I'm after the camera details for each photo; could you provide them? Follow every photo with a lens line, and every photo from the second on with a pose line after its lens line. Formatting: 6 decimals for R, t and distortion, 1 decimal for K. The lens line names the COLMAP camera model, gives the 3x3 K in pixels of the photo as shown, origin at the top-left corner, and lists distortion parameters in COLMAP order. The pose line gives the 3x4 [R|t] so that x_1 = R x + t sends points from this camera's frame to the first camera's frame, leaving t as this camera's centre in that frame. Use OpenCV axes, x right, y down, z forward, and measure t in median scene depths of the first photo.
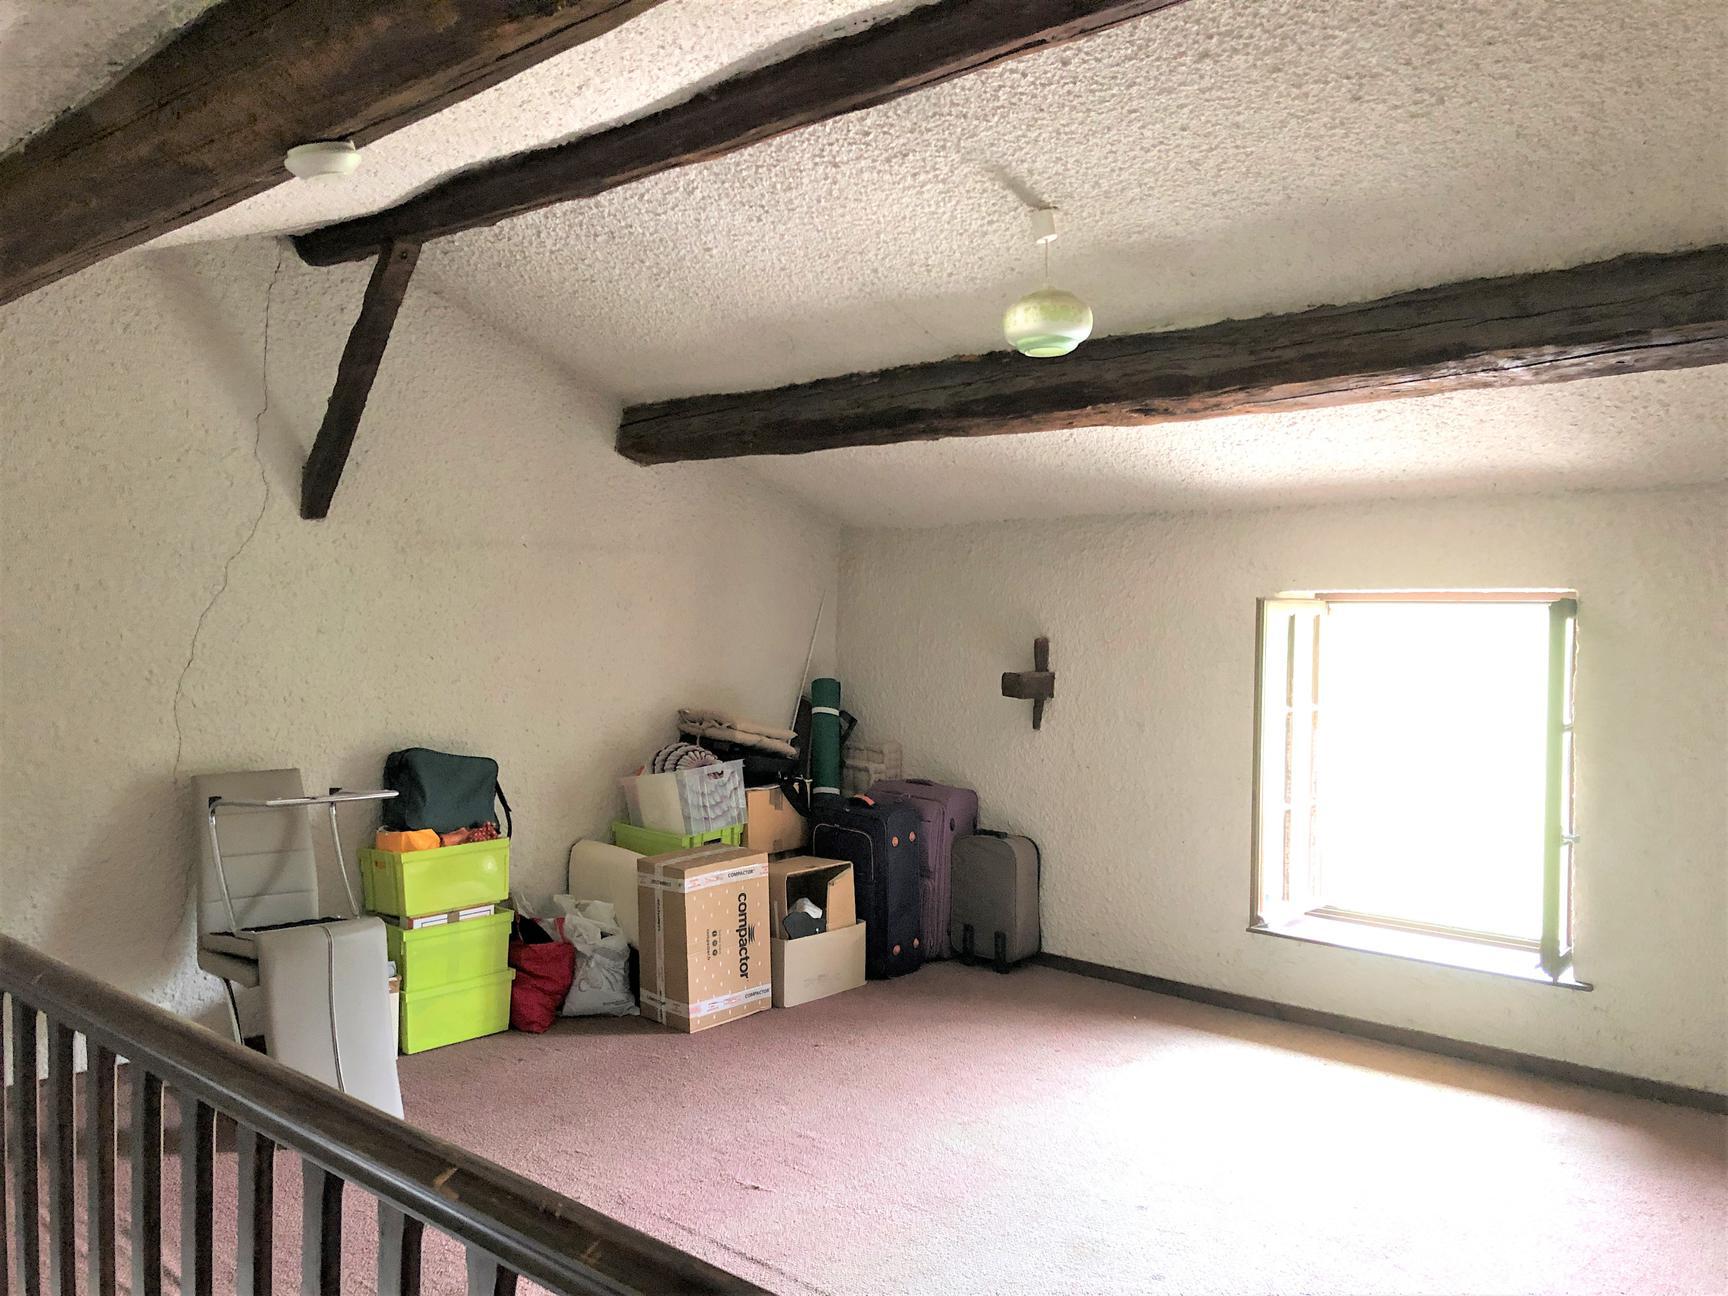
lens RADIAL K [[1409.9, 0, 864.0], [0, 1409.9, 647.0], [0, 0, 1]] dist [0.023926, -0.015679]
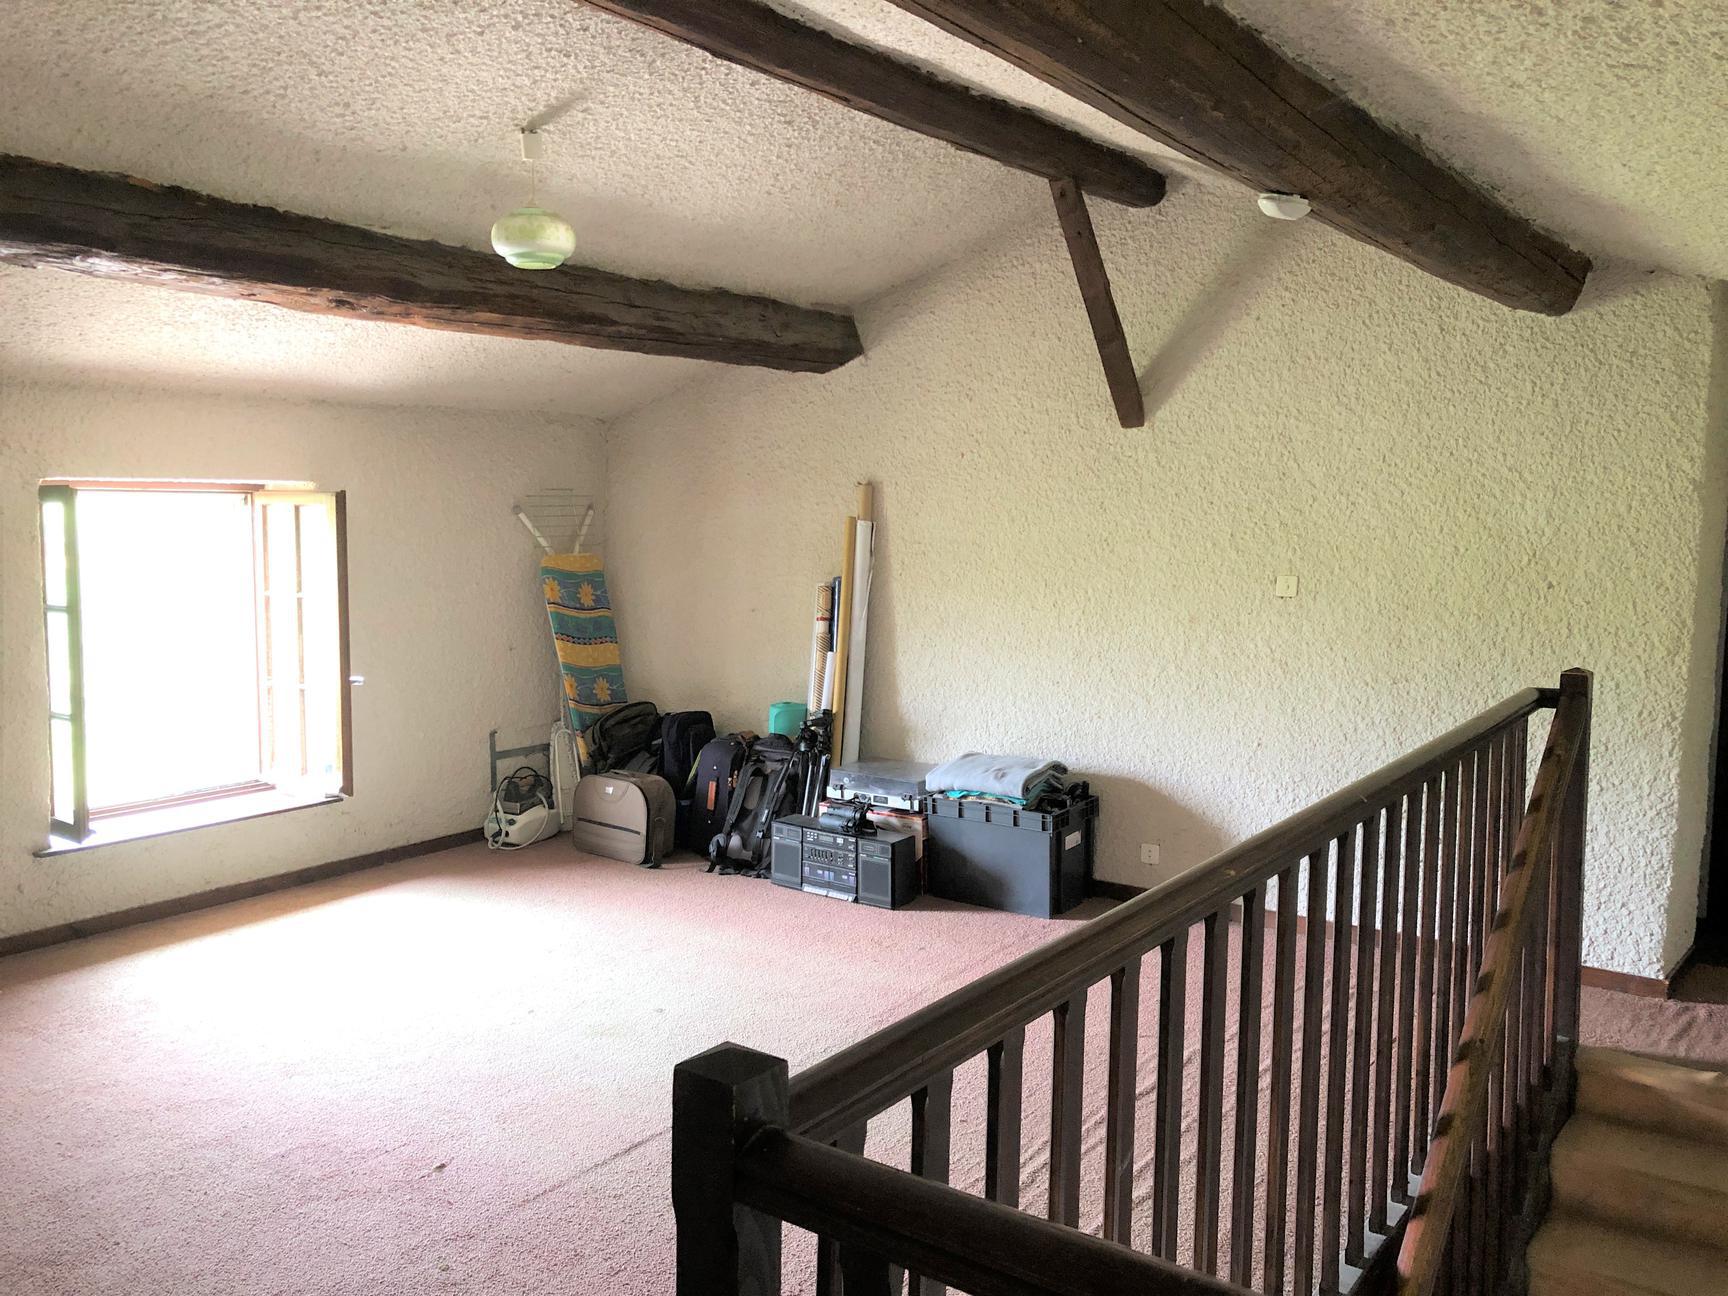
lens RADIAL K [[1409.9, 0, 863.8], [0, 1409.9, 644.2], [0, 0, 1]] dist [0.023926, -0.015679]
pose [[-0.129359, -0.100950, 0.986446, -0.820736], [0.020067, 0.994334, 0.104388, -0.021075], [-0.991395, 0.033298, -0.126600, 0.722070]]
